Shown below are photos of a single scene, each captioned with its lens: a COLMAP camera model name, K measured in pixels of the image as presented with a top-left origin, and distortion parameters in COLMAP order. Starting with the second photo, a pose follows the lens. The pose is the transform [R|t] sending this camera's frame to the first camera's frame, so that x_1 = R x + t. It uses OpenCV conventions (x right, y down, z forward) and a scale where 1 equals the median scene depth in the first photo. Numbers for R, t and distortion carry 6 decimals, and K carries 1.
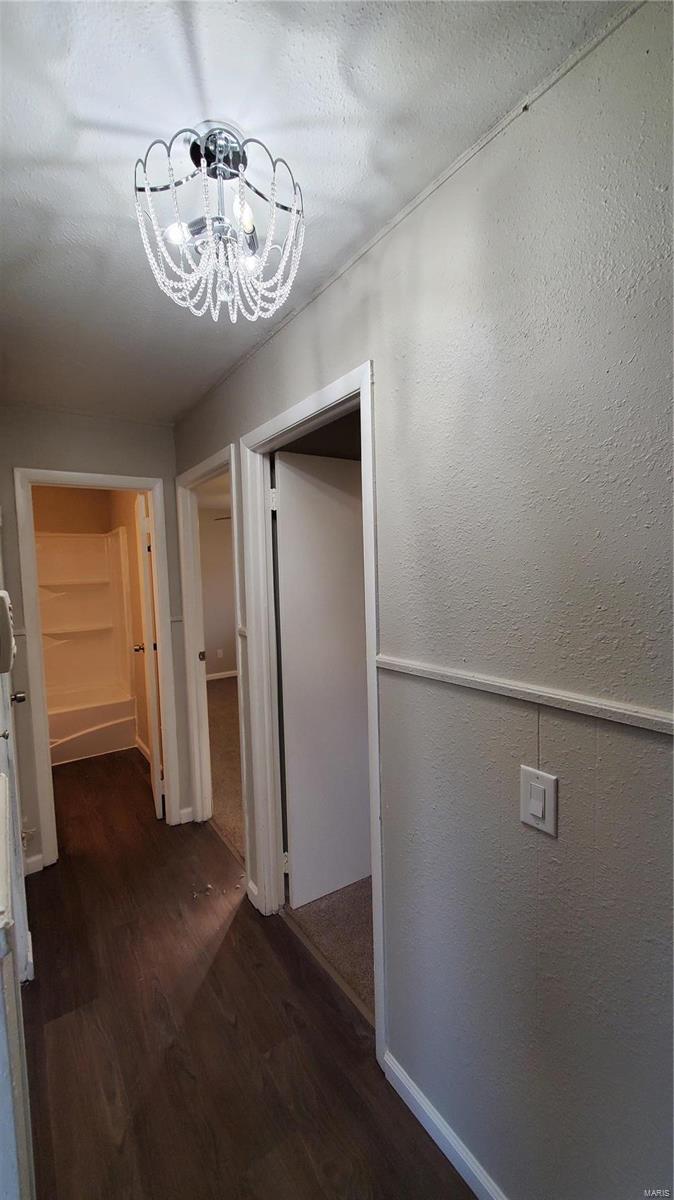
lens RADIAL K [[474.3, 0, 322.4], [0, 474.3, 600.4], [0, 0, 1]] dist [0.001812, -0.000317]
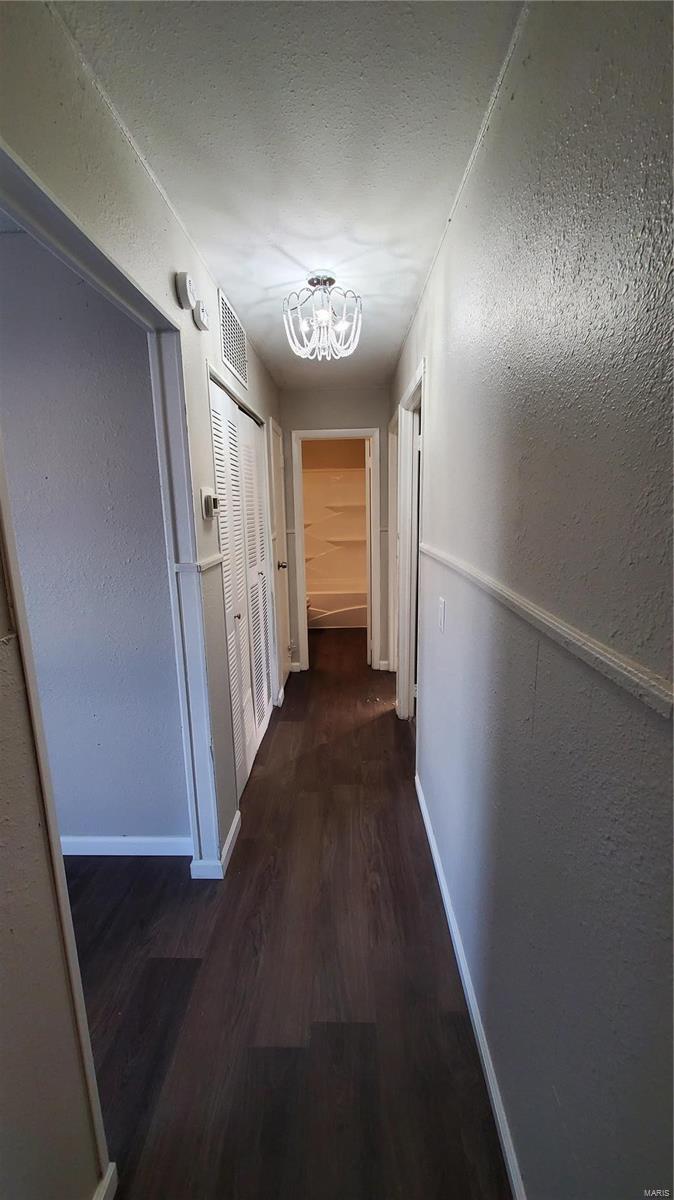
lens RADIAL K [[474.4, 0, 330.8], [0, 474.4, 603.2], [0, 0, 1]] dist [-0.000535, -0.000461]
pose [[0.811279, 0.129564, -0.570123, 0.522035], [-0.042900, 0.985700, 0.162960, 0.040883], [0.583083, -0.107748, 0.805235, -0.342036]]
